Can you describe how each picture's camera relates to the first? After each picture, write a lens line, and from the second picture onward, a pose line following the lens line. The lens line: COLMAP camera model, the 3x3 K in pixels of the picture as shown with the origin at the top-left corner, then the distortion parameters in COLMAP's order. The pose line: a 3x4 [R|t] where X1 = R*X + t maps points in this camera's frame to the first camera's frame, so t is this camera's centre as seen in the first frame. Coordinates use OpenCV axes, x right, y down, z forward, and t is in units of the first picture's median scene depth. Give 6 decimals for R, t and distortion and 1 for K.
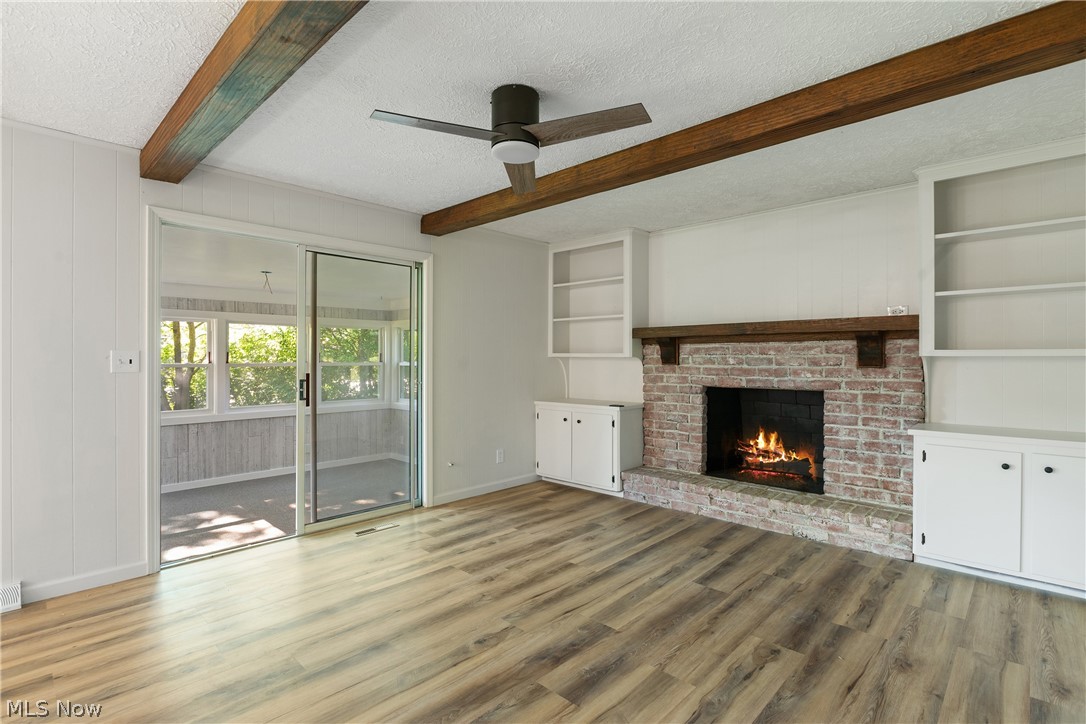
lens RADIAL K [[521.5, 0, 531.1], [0, 521.5, 357.1], [0, 0, 1]] dist [0.000980, 0.000124]
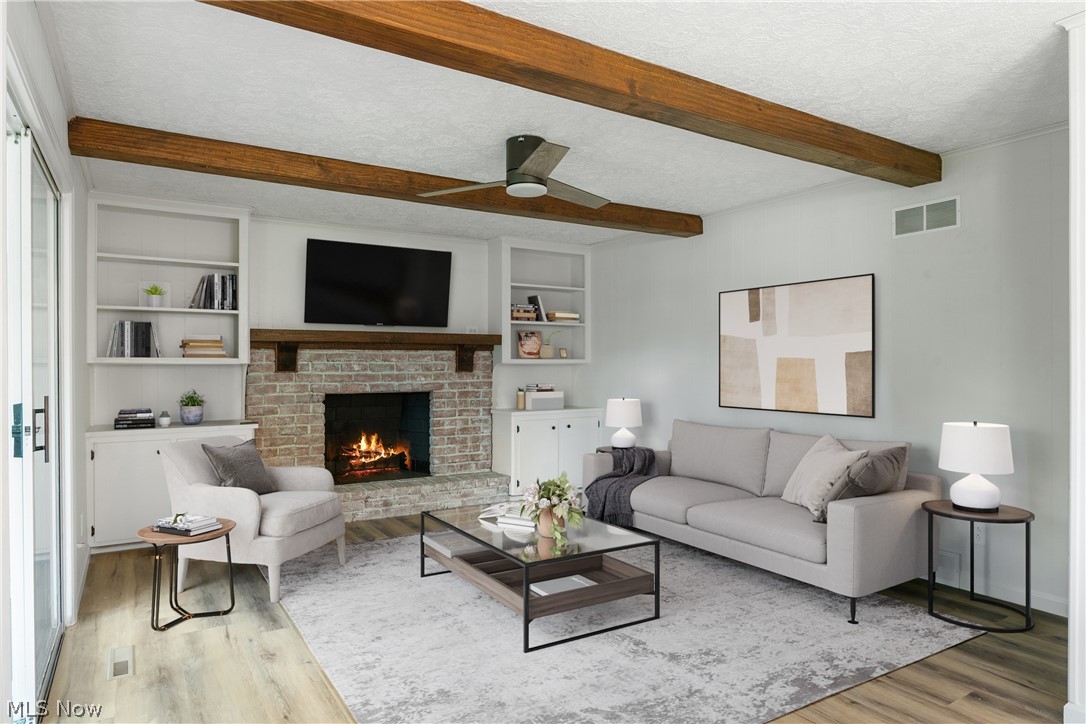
lens RADIAL K [[656.3, 0, 541.1], [0, 656.3, 366.0], [0, 0, 1]] dist [-0.016634, 0.005040]
pose [[0.254810, -0.002824, 0.966987, -0.795693], [-0.000657, 0.999995, 0.003094, 0.000266], [-0.966991, -0.001424, 0.254806, 0.333553]]
